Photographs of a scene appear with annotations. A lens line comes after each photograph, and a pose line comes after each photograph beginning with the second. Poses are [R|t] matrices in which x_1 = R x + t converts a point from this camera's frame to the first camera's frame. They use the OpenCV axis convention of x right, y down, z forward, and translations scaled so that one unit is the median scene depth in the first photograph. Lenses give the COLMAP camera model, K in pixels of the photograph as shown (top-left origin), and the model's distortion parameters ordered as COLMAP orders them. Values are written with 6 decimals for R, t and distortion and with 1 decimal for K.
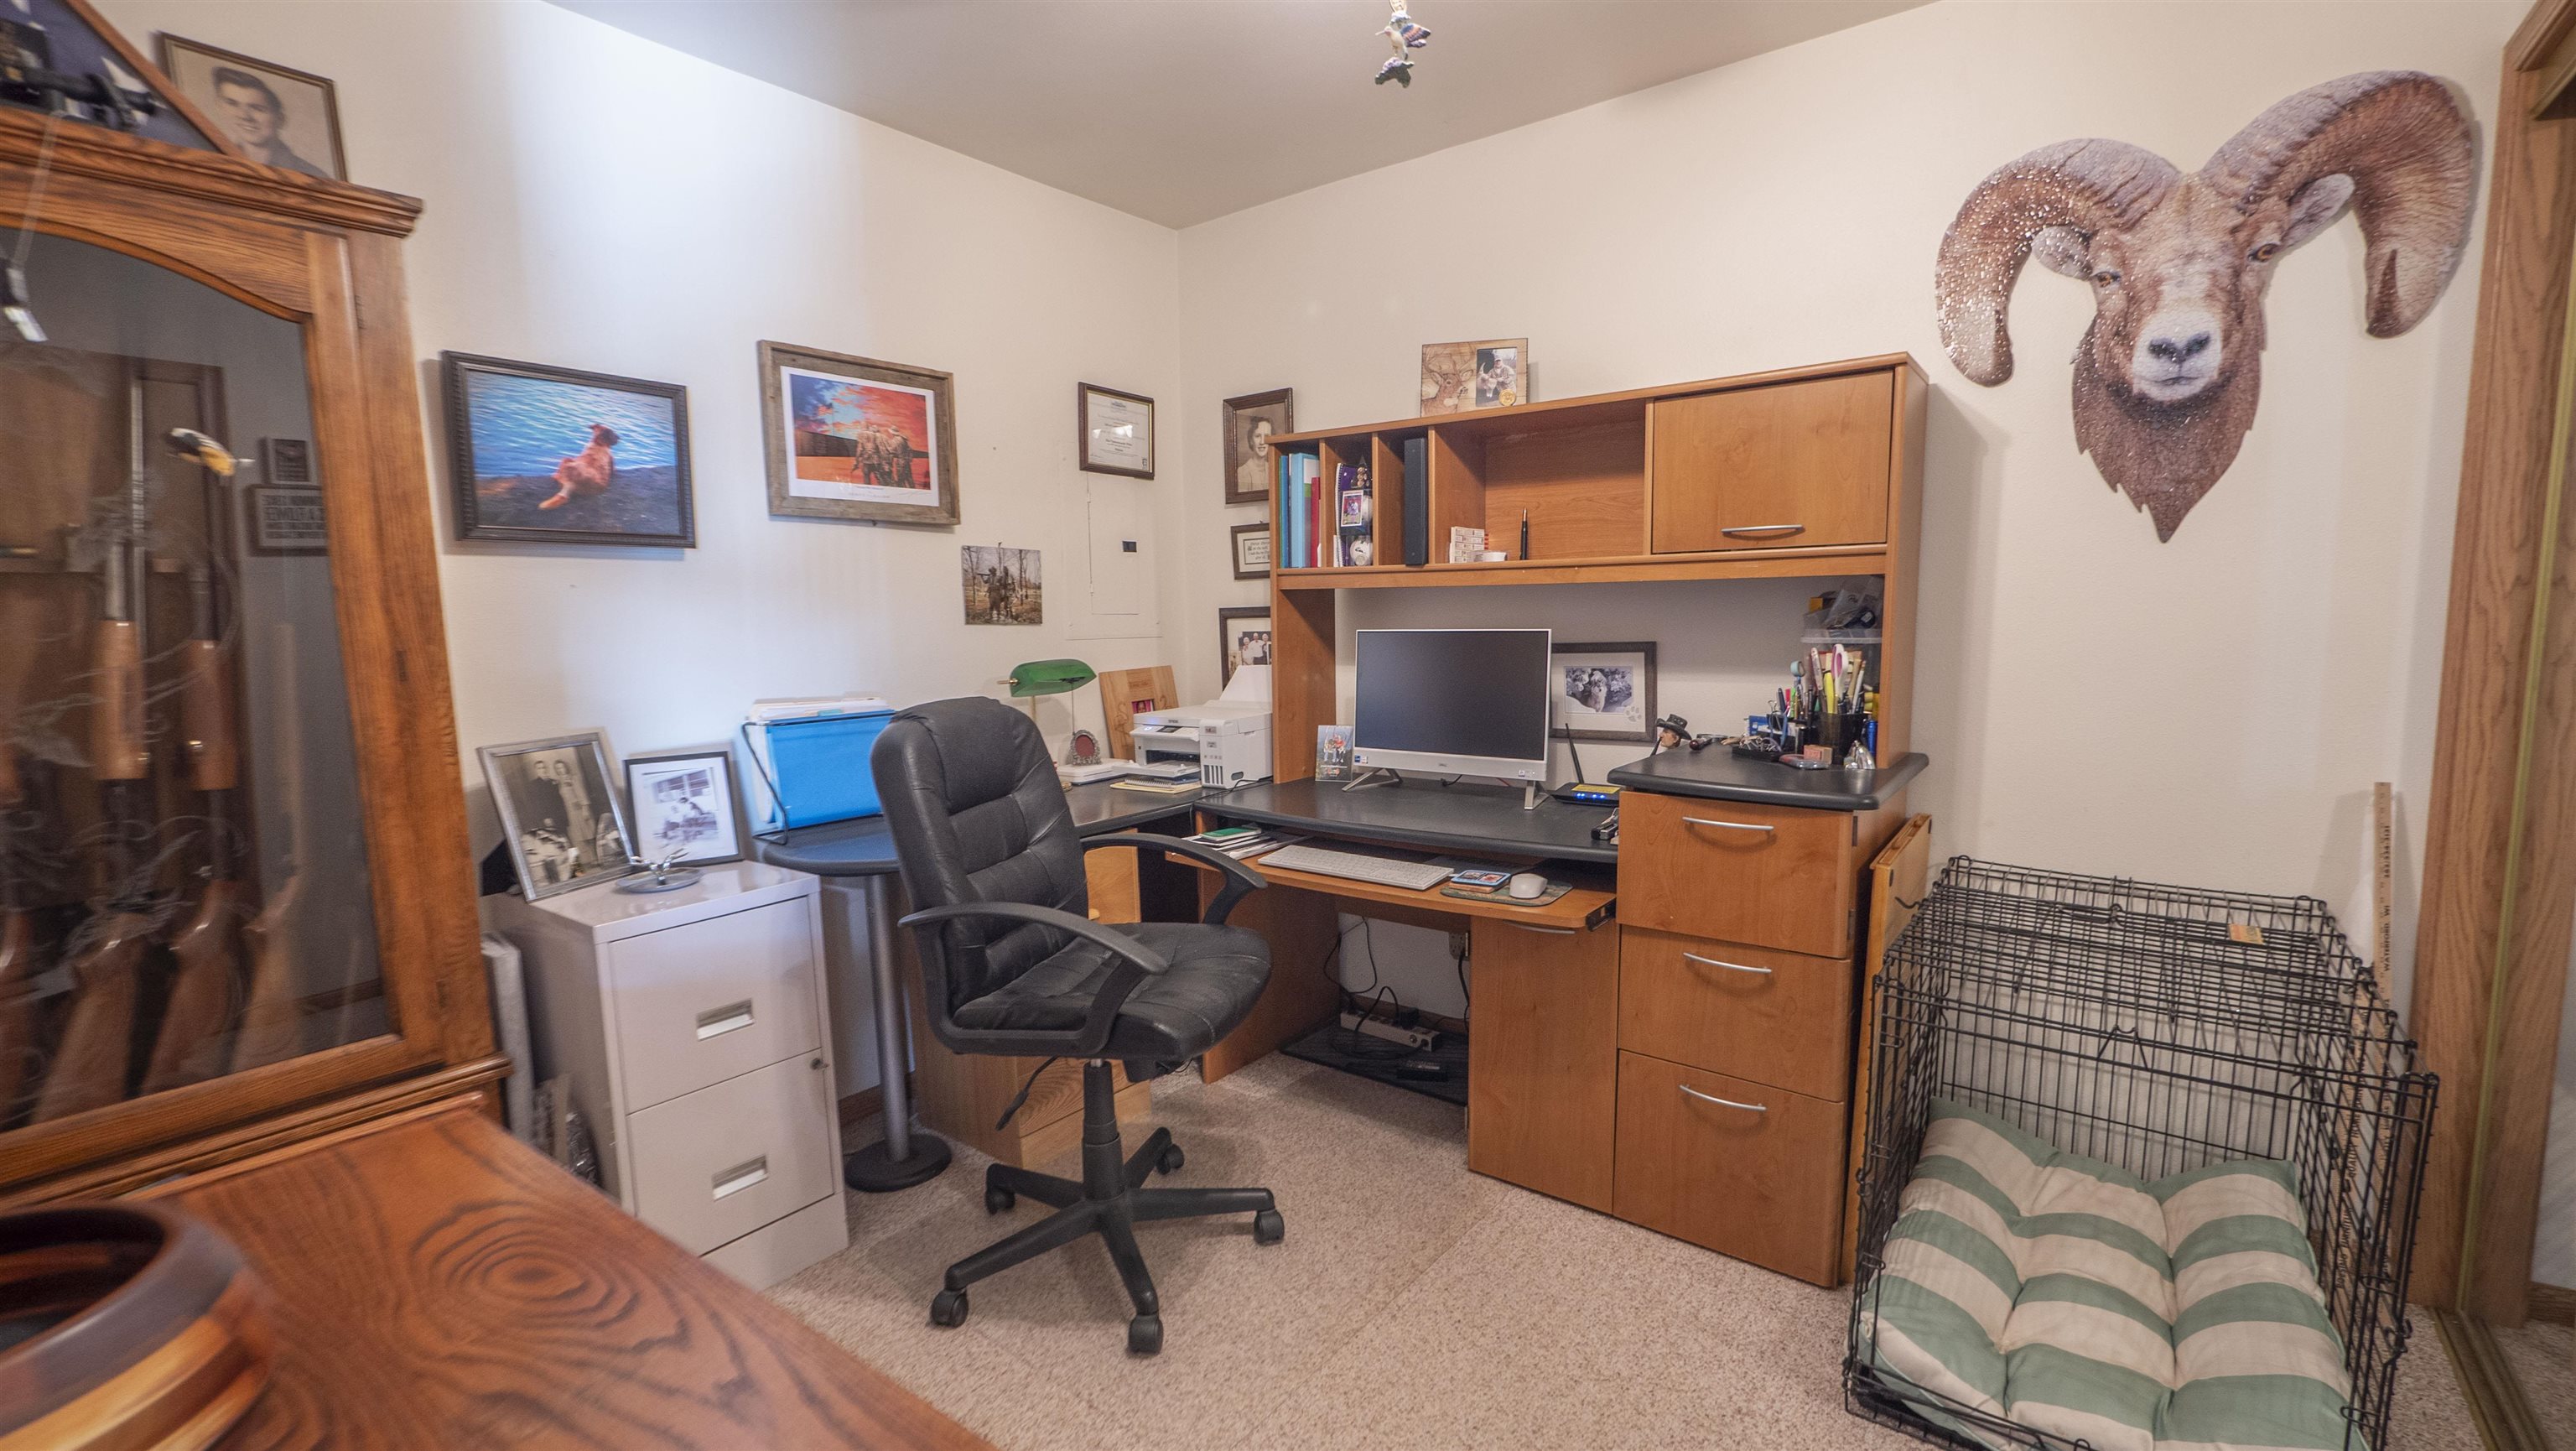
lens RADIAL K [[1088.1, 0, 1293.1], [0, 1088.1, 734.9], [0, 0, 1]] dist [-0.003666, 0.000339]
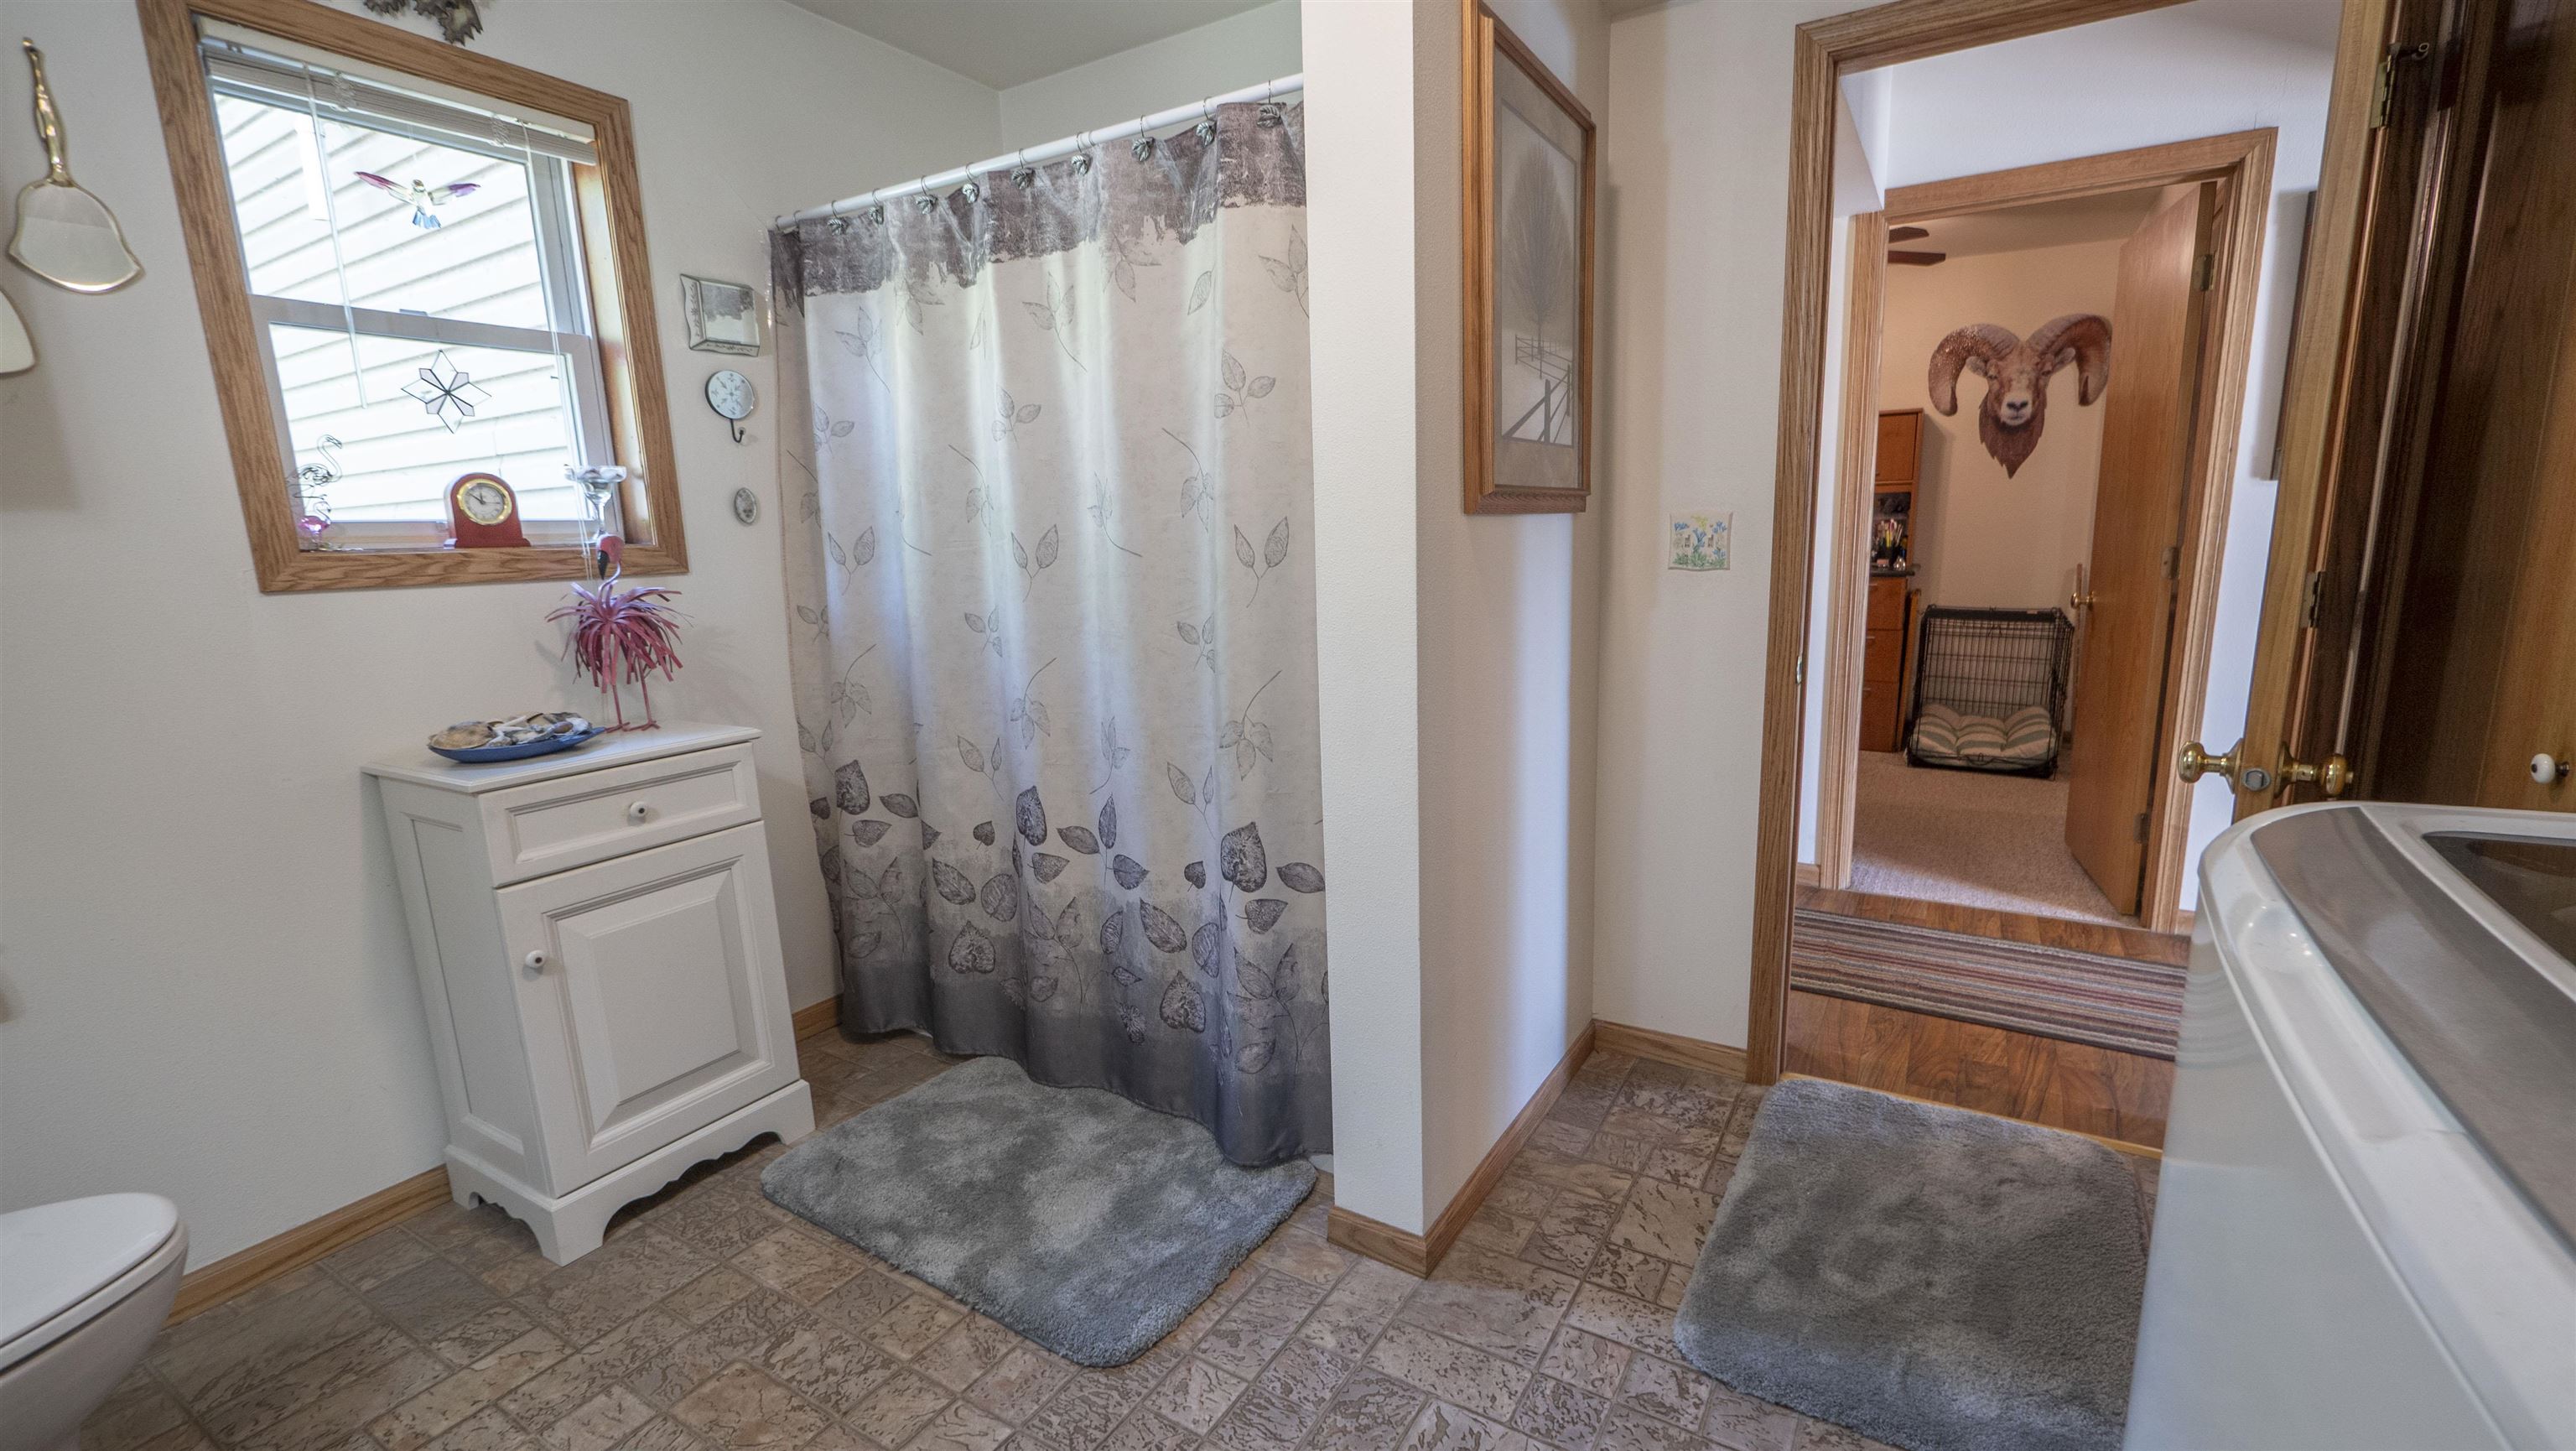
lens RADIAL K [[1088.1, 0, 1301.4], [0, 1088.1, 740.9], [0, 0, 1]] dist [-0.003666, 0.000339]
pose [[0.995236, -0.035885, 0.090649, -1.217015], [0.027998, 0.995830, 0.086828, 0.187667], [-0.093387, -0.083876, 0.992091, -1.565717]]
